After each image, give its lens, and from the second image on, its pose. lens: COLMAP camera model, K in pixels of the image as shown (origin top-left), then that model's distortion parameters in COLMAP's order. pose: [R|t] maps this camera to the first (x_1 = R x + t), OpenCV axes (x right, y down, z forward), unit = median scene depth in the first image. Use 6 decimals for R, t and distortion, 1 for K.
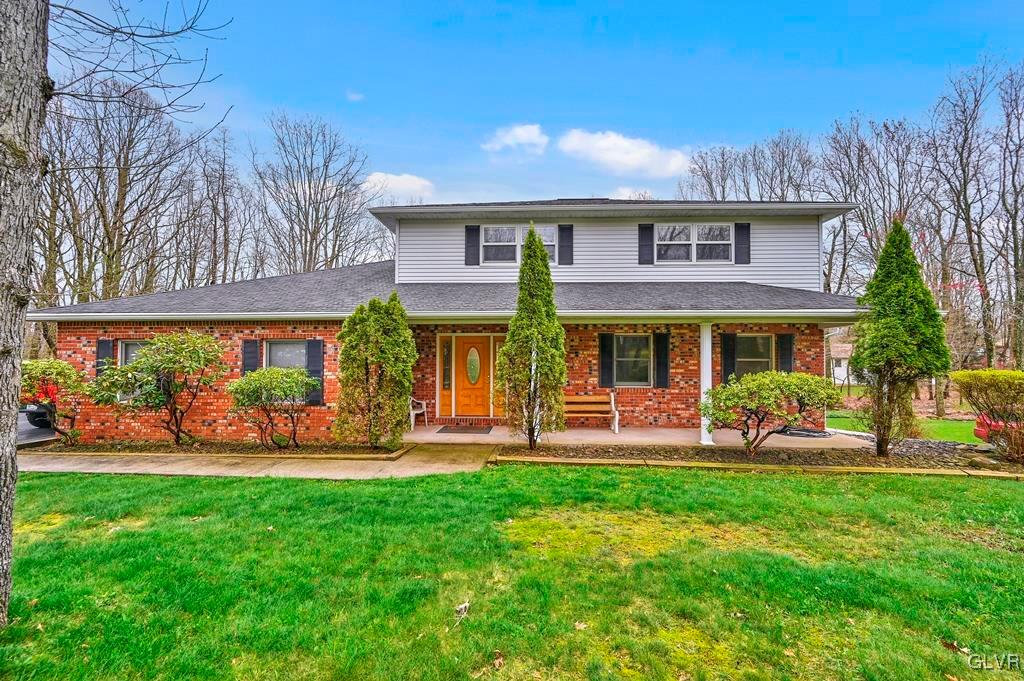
lens RADIAL K [[401.7, 0, 519.1], [0, 401.7, 343.8], [0, 0, 1]] dist [-0.001350, 0.000575]
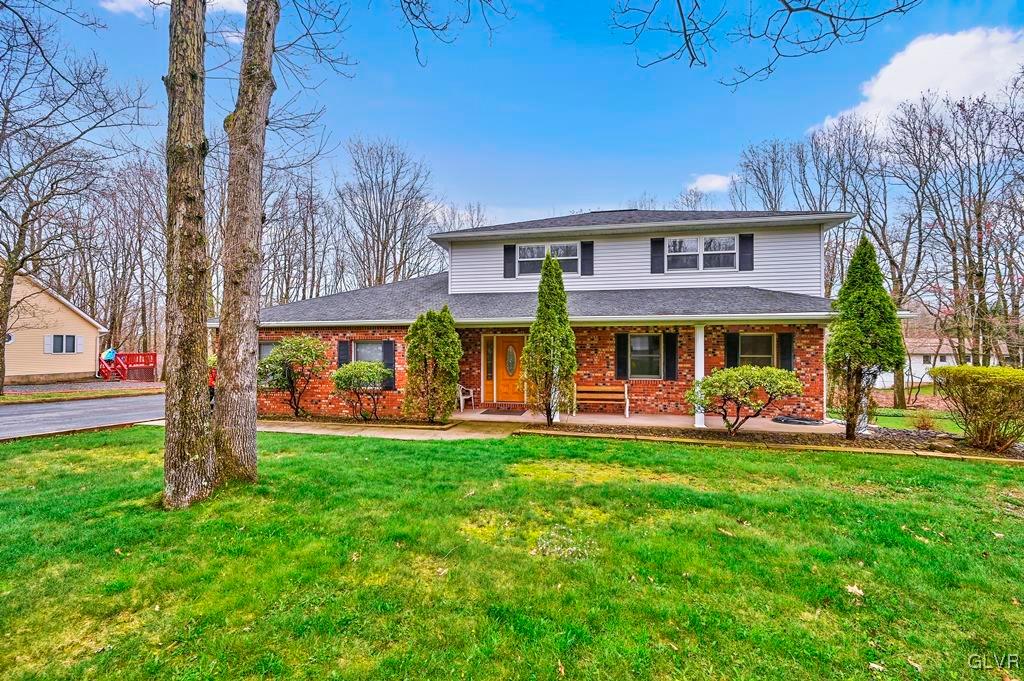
lens RADIAL K [[401.7, 0, 519.1], [0, 401.7, 343.6], [0, 0, 1]] dist [-0.001350, 0.000575]
pose [[0.988916, -0.003282, -0.148438, 0.118408], [0.004835, 0.999937, 0.010103, -0.011797], [0.148396, -0.010709, 0.988870, -0.256507]]
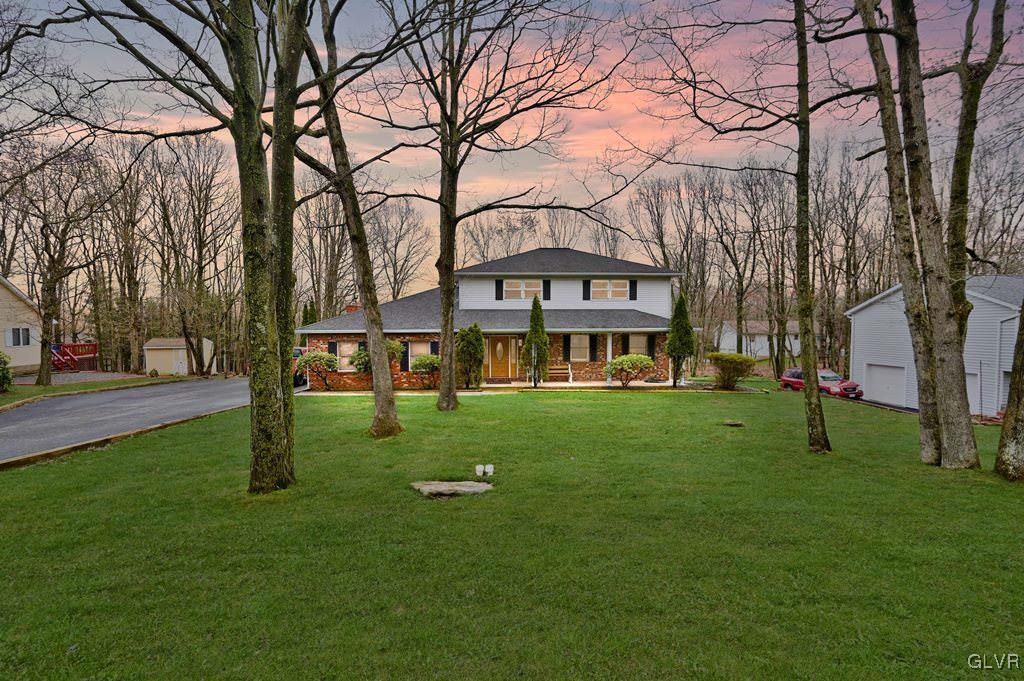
lens RADIAL K [[443.0, 0, 509.4], [0, 443.0, 336.5], [0, 0, 1]] dist [0.004256, 0.000282]
pose [[0.997361, -0.007733, 0.072193, -0.288985], [0.004079, 0.998709, 0.050623, -0.165315], [-0.072492, -0.050195, 0.996105, -1.499742]]
